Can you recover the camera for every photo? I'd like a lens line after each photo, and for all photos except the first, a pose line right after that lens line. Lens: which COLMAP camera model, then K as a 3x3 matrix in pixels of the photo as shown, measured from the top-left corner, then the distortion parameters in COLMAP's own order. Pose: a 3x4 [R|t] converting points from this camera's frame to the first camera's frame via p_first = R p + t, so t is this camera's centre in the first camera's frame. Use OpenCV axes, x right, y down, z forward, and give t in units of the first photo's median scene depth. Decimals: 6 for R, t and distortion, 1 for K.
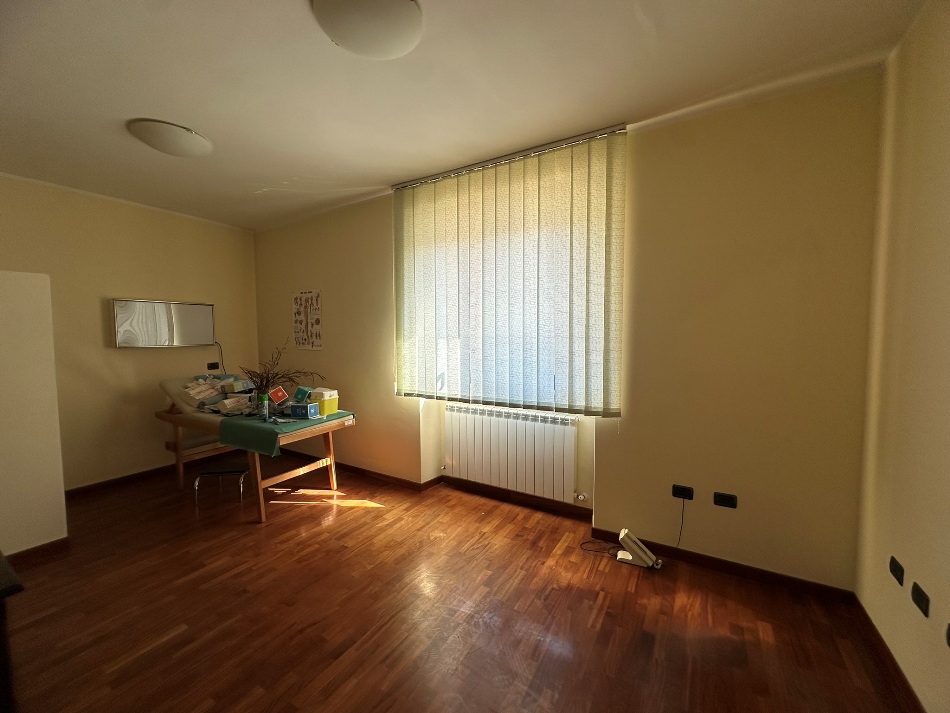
lens RADIAL K [[378.5, 0, 475.0], [0, 378.5, 356.5], [0, 0, 1]] dist [-0.002591, 0.000559]
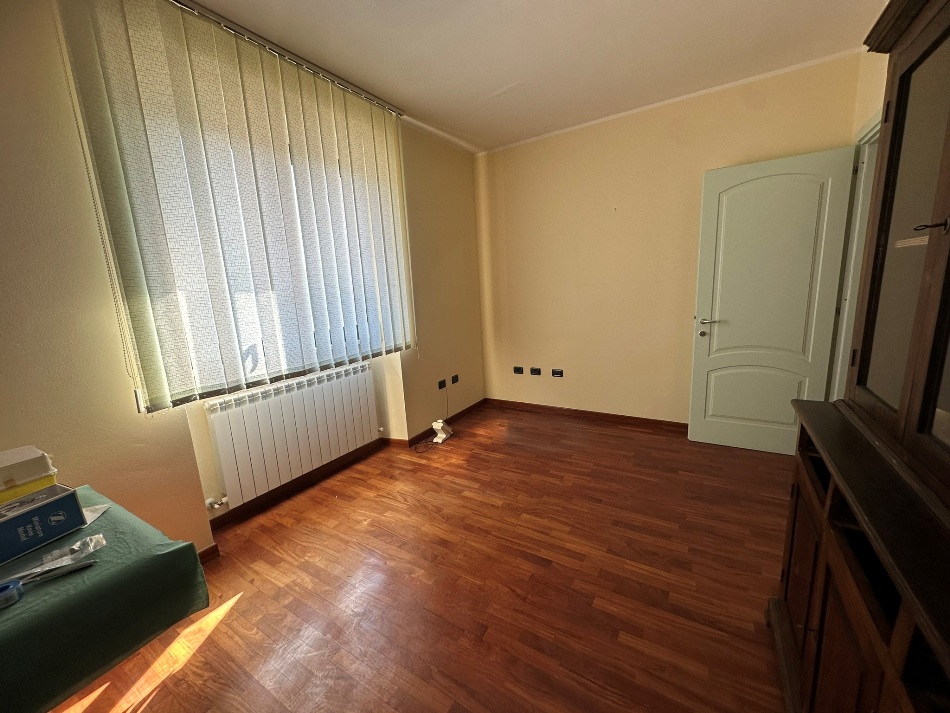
lens RADIAL K [[378.5, 0, 475.0], [0, 378.5, 356.5], [0, 0, 1]] dist [-0.002591, 0.000559]
pose [[0.018262, -0.174274, 0.984528, -0.780517], [0.117363, 0.978258, 0.170988, -0.004453], [-0.992921, 0.112424, 0.038319, 0.636133]]
